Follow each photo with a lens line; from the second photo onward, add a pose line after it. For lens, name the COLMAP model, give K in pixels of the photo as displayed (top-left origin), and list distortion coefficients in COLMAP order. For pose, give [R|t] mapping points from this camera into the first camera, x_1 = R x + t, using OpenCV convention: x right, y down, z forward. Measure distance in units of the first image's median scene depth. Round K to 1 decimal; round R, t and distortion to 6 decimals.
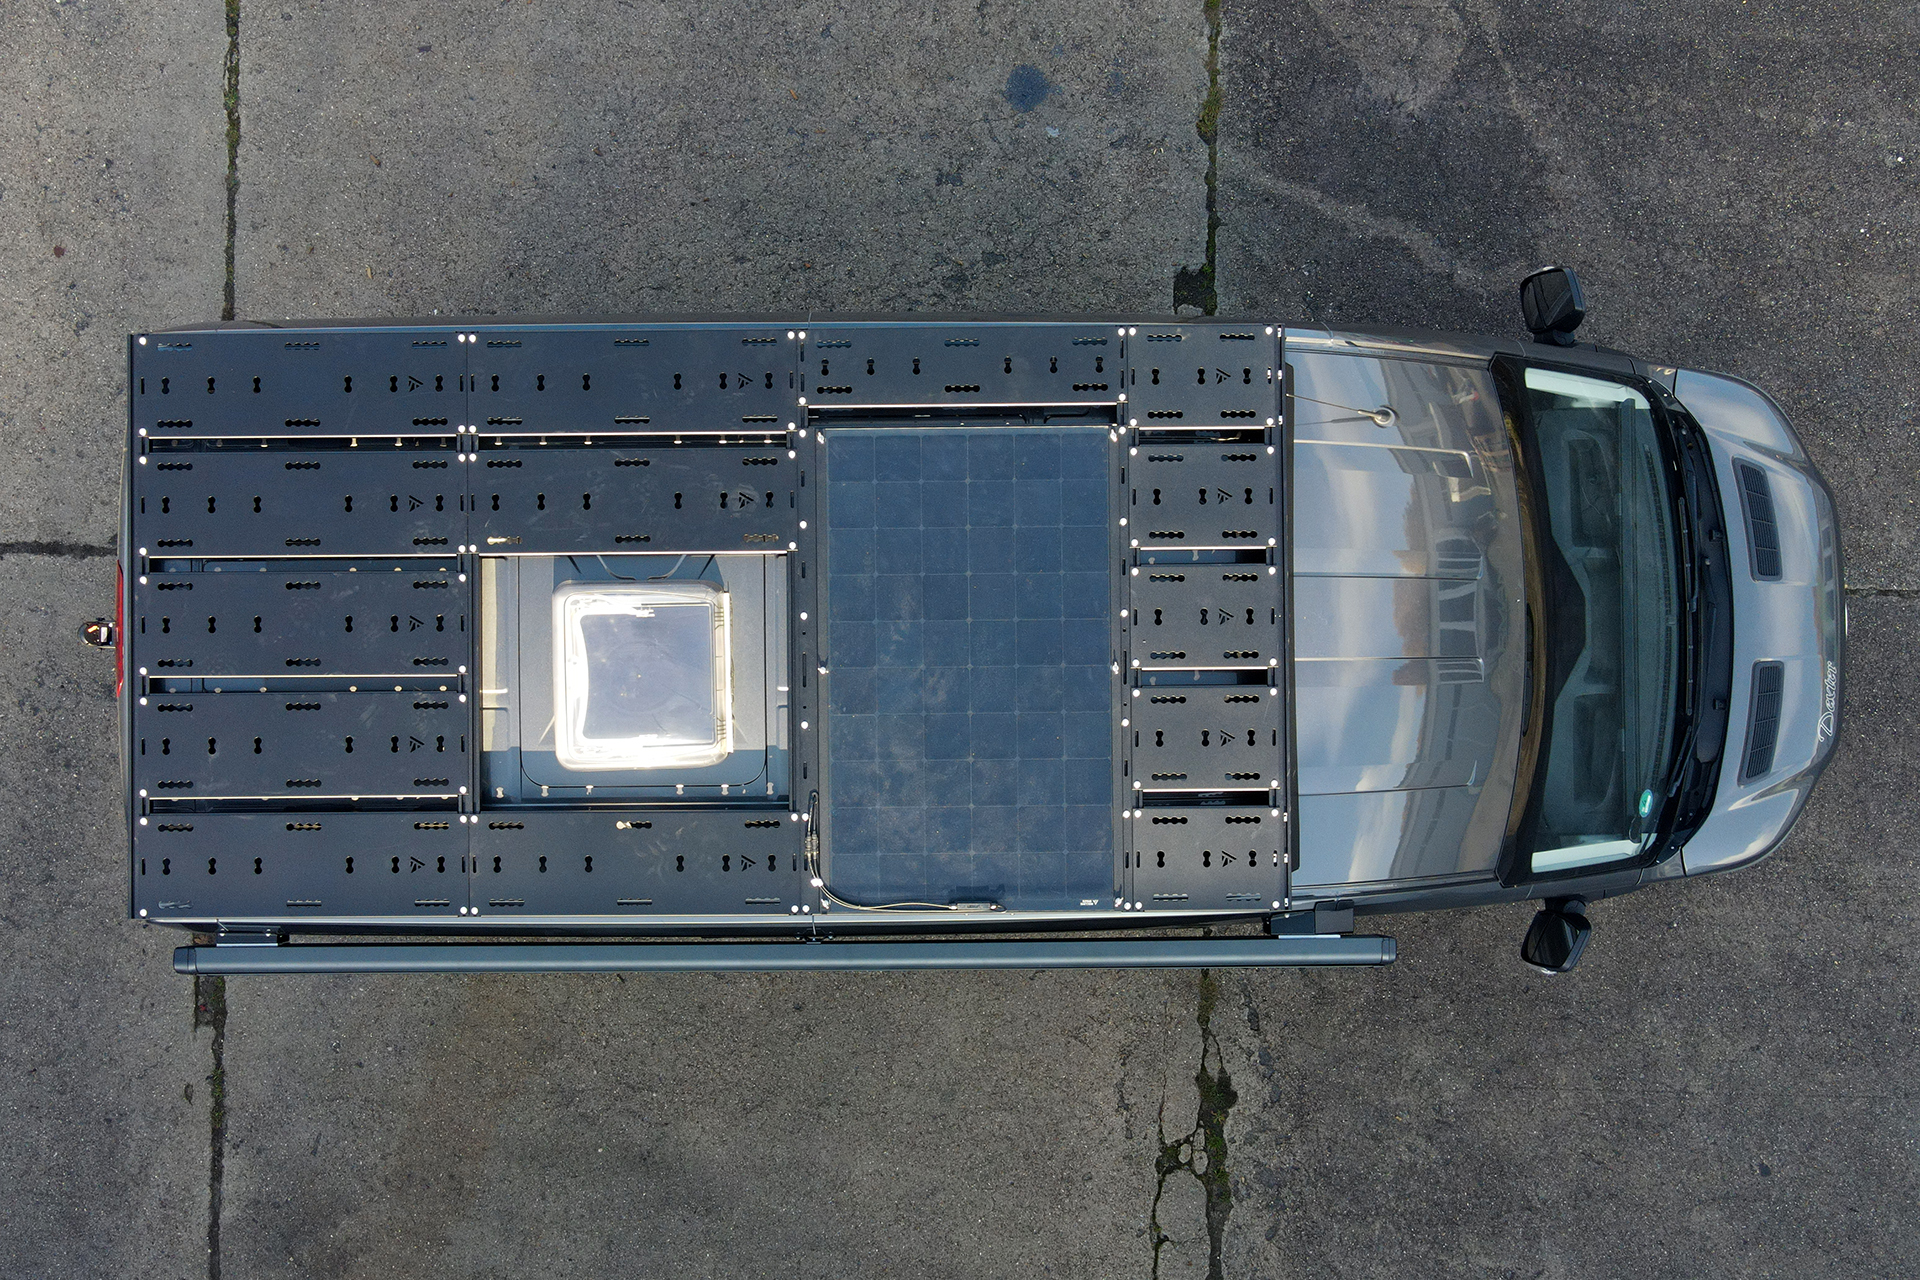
lens RADIAL K [[1360.7, 0, 960.0], [0, 1360.7, 640.0], [0, 0, 1]] dist [0.003782, 0.007678]
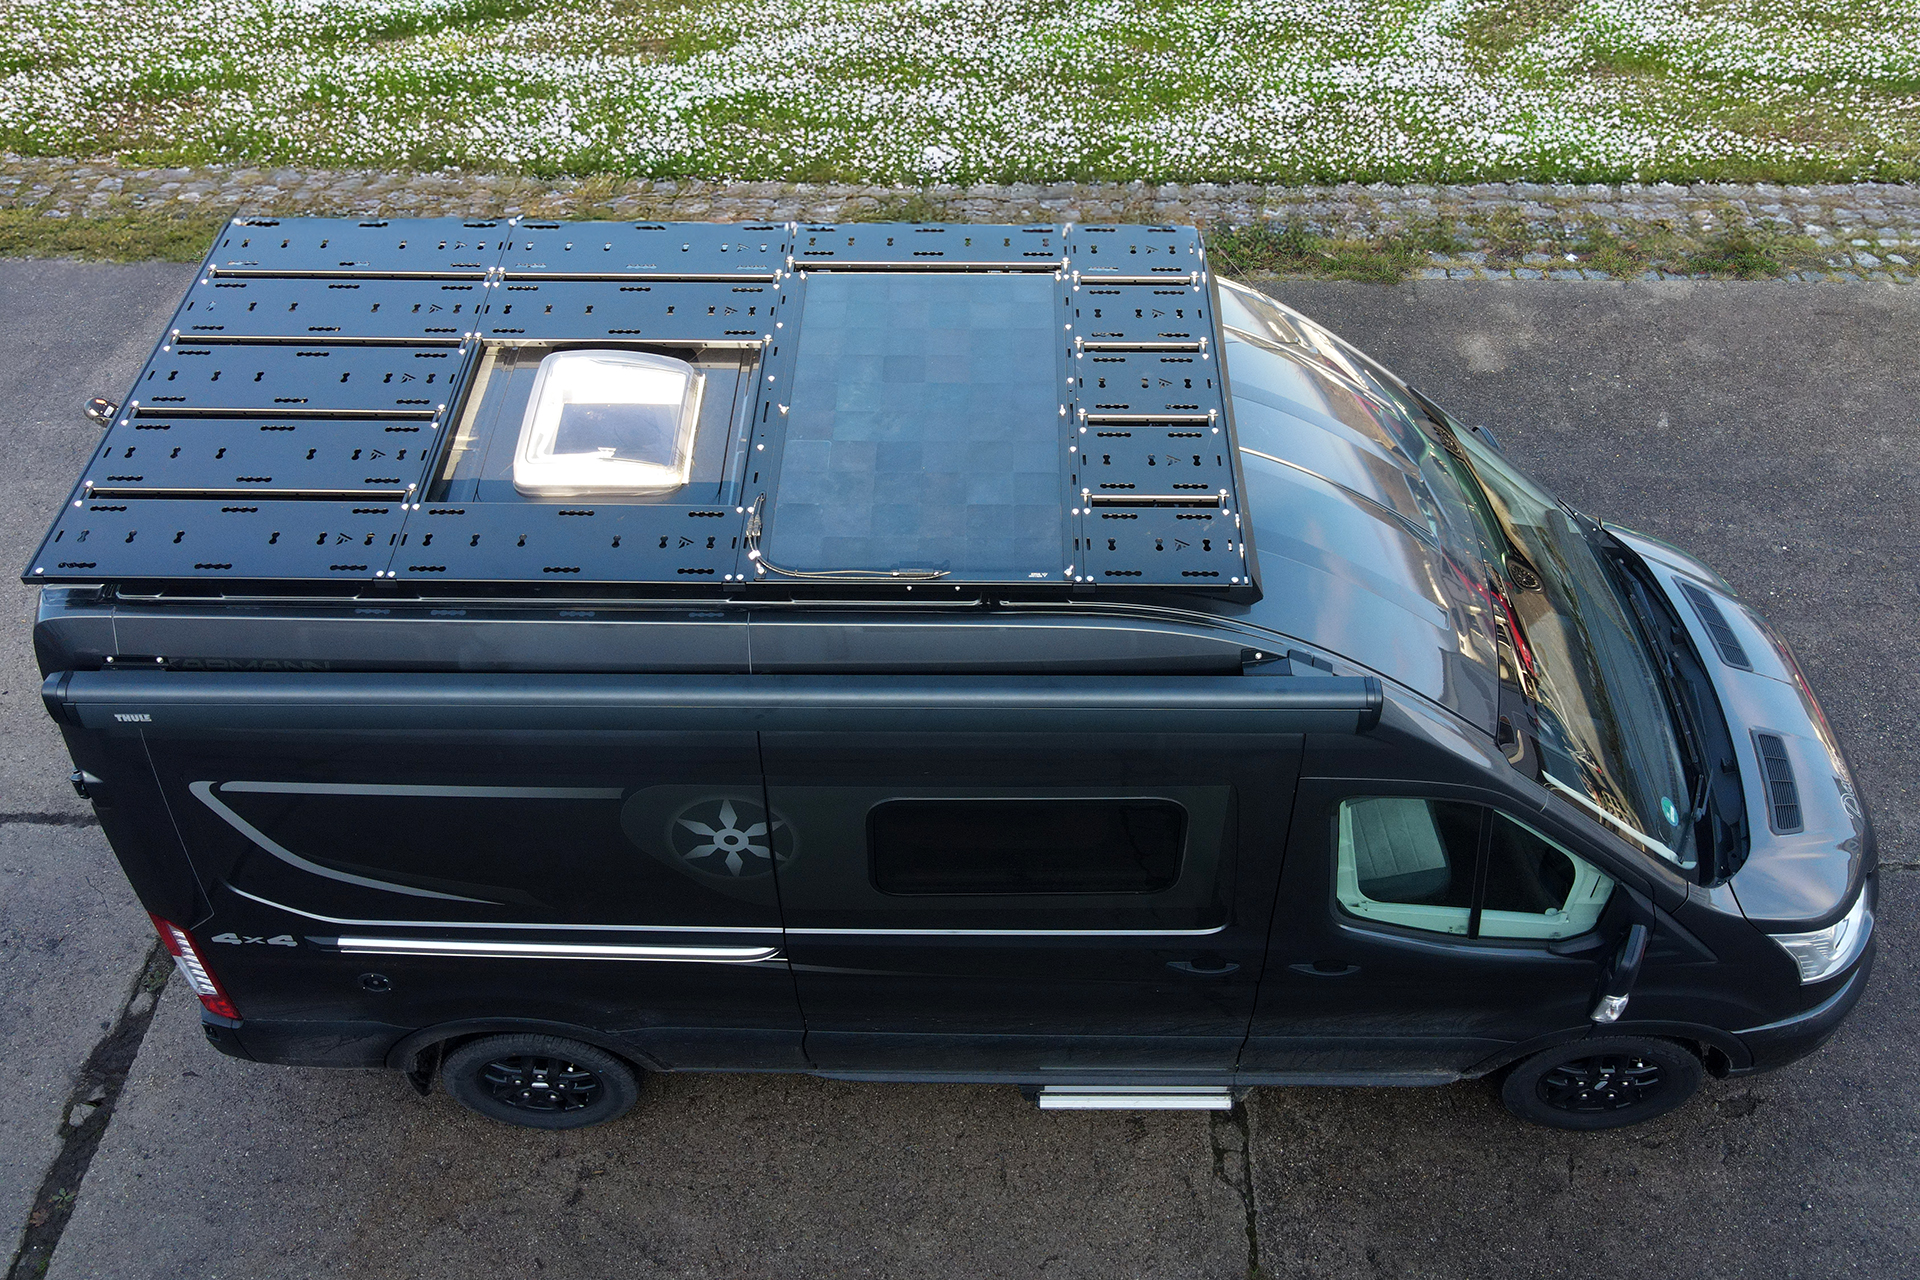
lens RADIAL K [[1316.8, 0, 1023.1], [0, 1316.8, 643.7], [0, 0, 1]] dist [0.001190, 0.007859]
pose [[0.999989, -0.004439, 0.001228, 0.080812], [0.004349, 0.822191, -0.569195, 0.739303], [0.001517, 0.569194, 0.822202, 0.261864]]
